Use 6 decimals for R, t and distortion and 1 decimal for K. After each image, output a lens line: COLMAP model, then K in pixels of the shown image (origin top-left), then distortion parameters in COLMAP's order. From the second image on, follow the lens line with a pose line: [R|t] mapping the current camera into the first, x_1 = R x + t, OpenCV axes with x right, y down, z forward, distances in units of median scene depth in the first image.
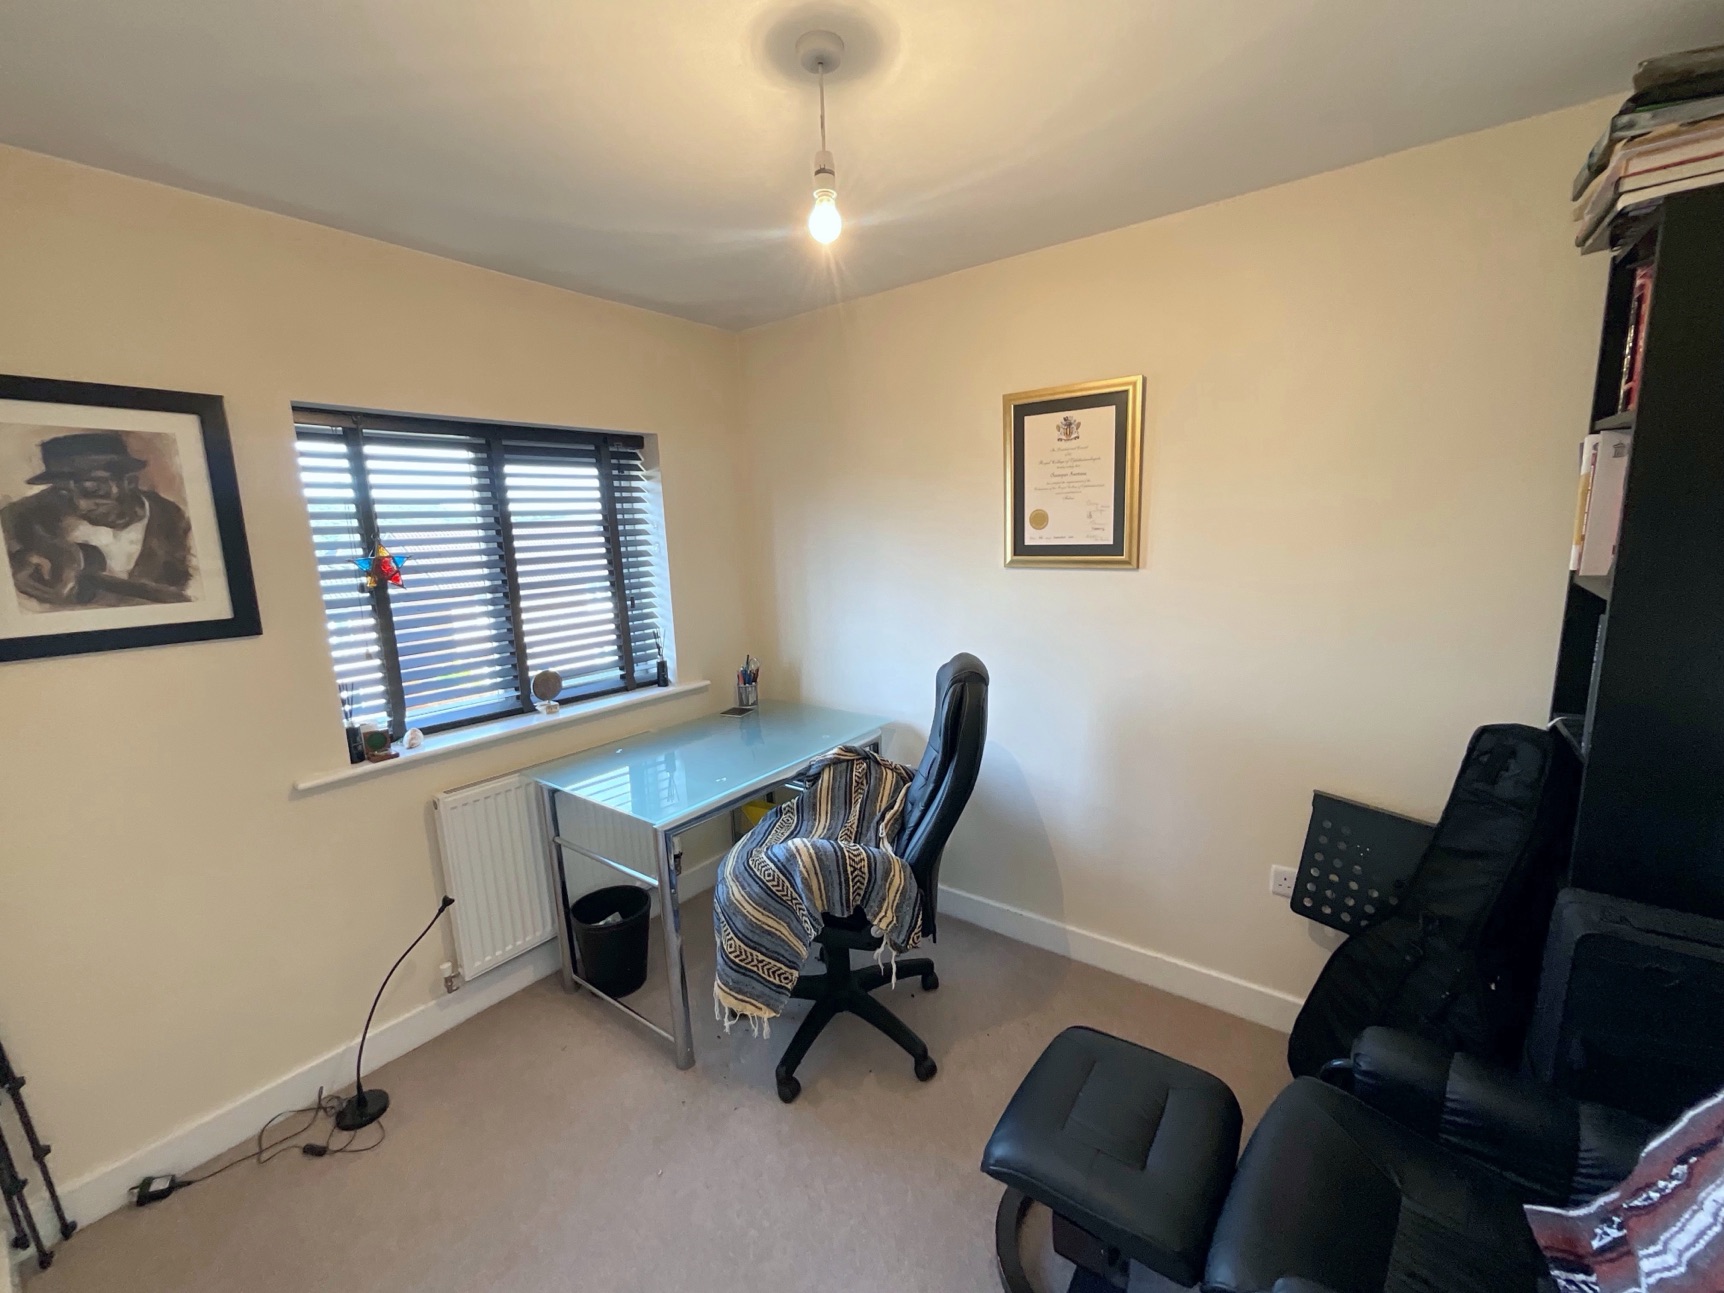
lens RADIAL K [[698.4, 0, 854.5], [0, 698.4, 649.6], [0, 0, 1]] dist [-0.008052, 0.003870]
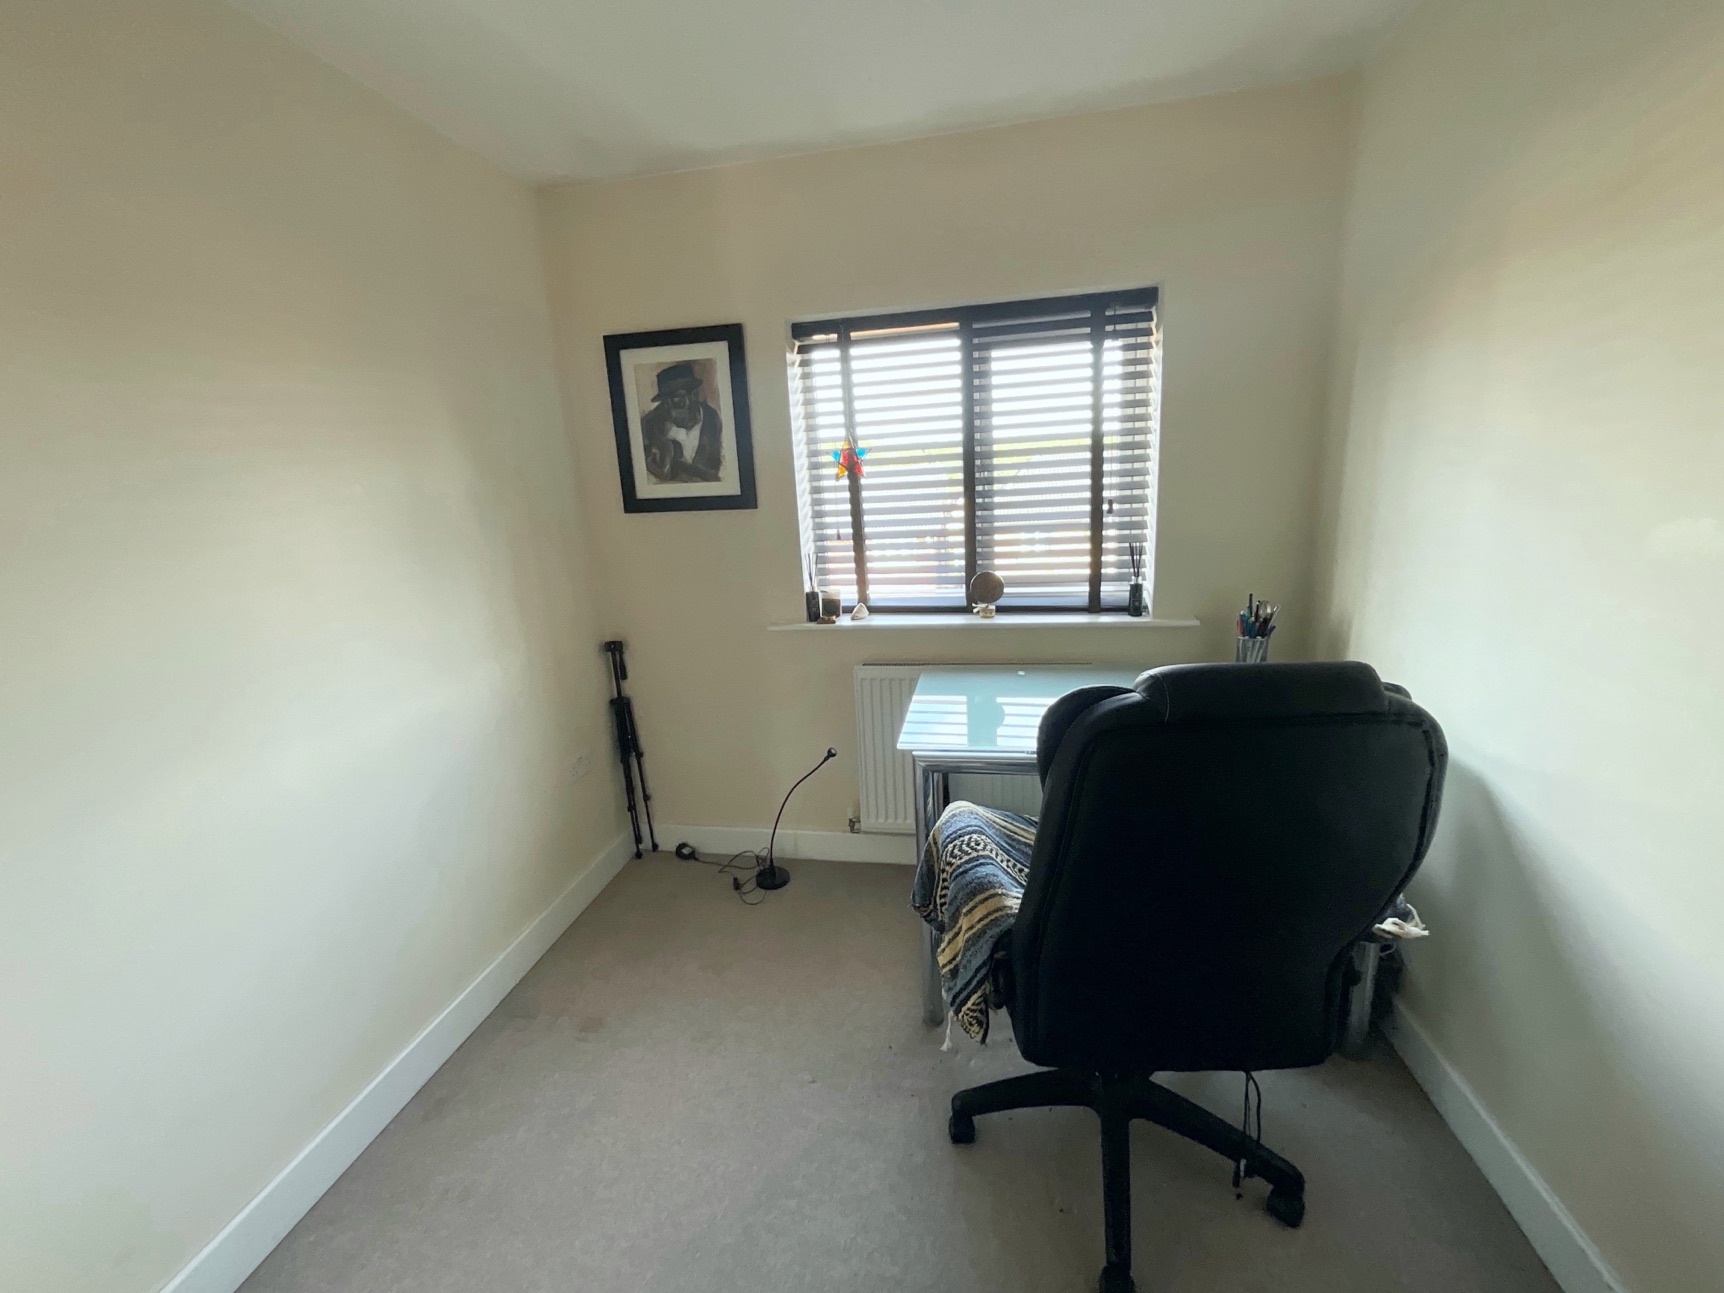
lens RADIAL K [[698.4, 0, 858.9], [0, 698.4, 649.3], [0, 0, 1]] dist [-0.008052, 0.003870]
pose [[0.459817, 0.227285, -0.858434, 0.464538], [-0.121512, 0.973702, 0.192717, -0.043739], [0.879661, 0.015695, 0.475343, 0.576237]]
